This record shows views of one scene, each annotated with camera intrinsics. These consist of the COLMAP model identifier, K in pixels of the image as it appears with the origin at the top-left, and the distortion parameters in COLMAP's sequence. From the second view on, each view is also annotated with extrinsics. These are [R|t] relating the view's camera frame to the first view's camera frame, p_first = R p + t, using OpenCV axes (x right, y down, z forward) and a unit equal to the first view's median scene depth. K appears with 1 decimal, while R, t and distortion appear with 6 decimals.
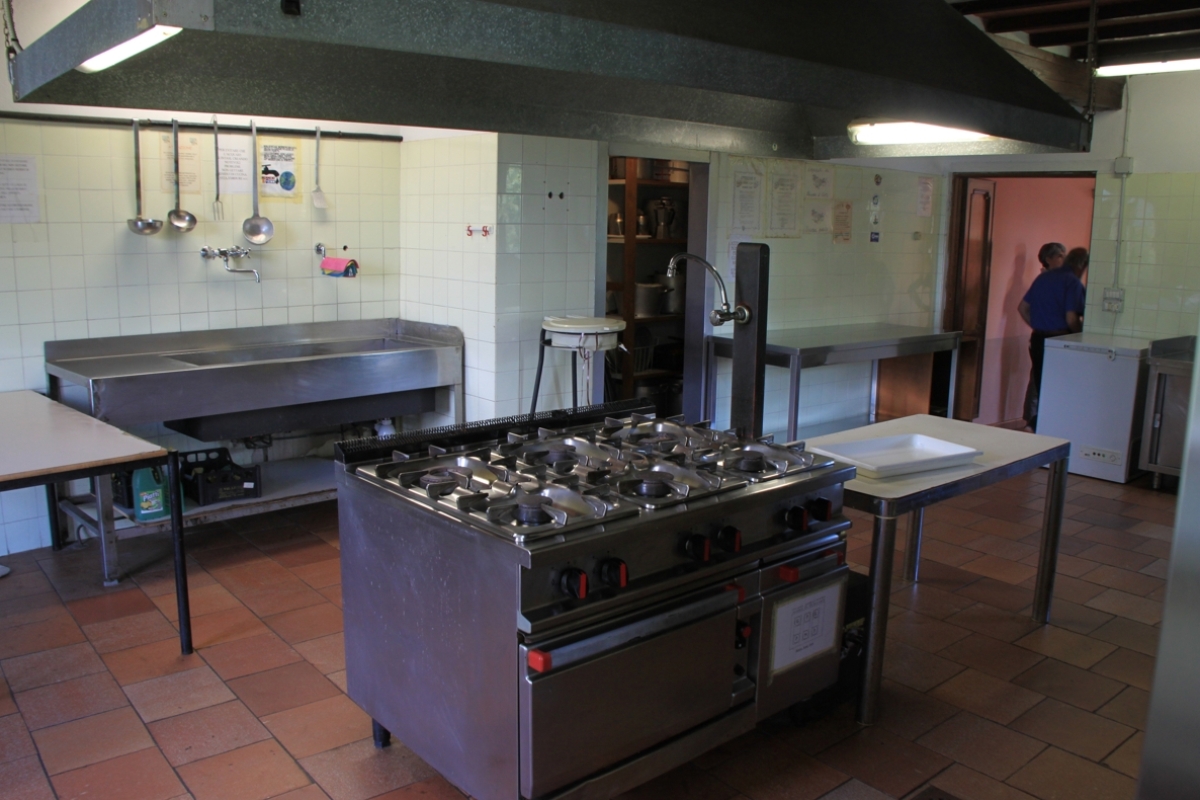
lens RADIAL K [[963.1, 0, 600.0], [0, 963.1, 400.0], [0, 0, 1]] dist [-0.165996, 0.114951]
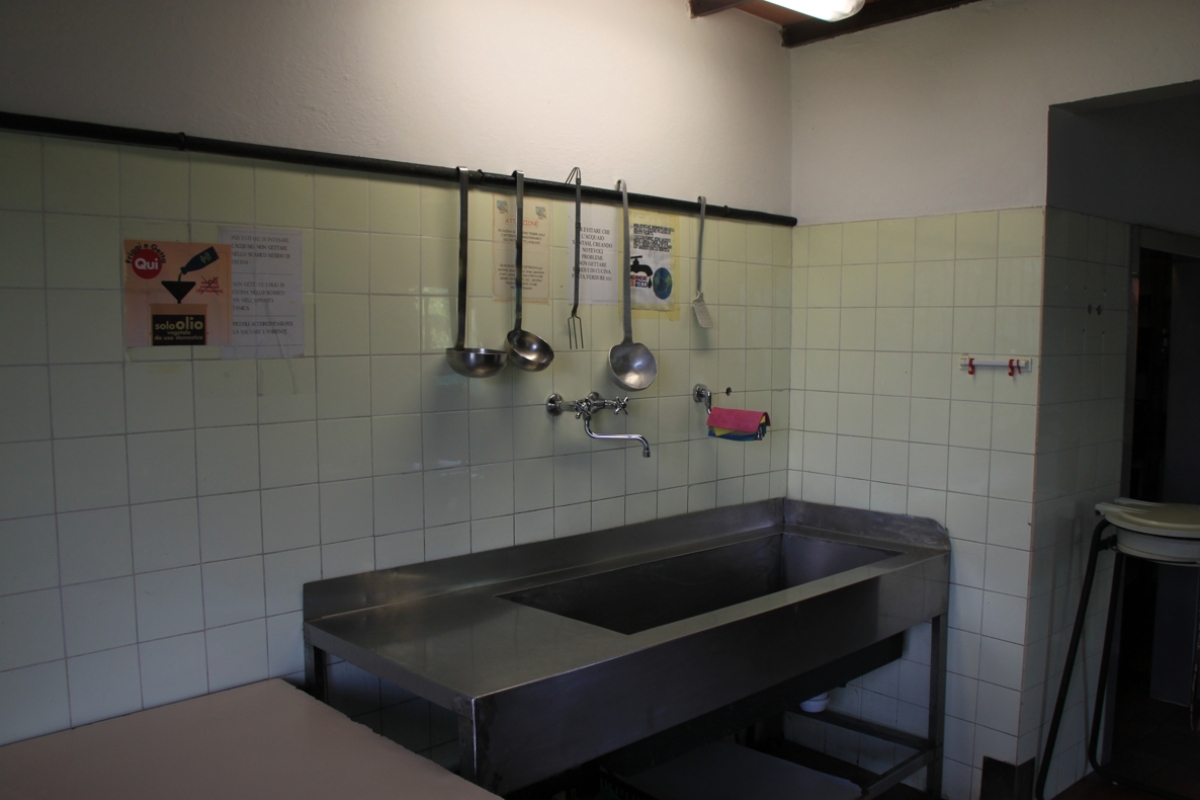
lens RADIAL K [[963.1, 0, 600.0], [0, 963.1, 400.0], [0, 0, 1]] dist [-0.165996, 0.114951]
pose [[0.999904, -0.013646, -0.002458, -0.385204], [0.013283, 0.993558, -0.112546, -0.092599], [0.003978, 0.112503, 0.993643, 0.408007]]
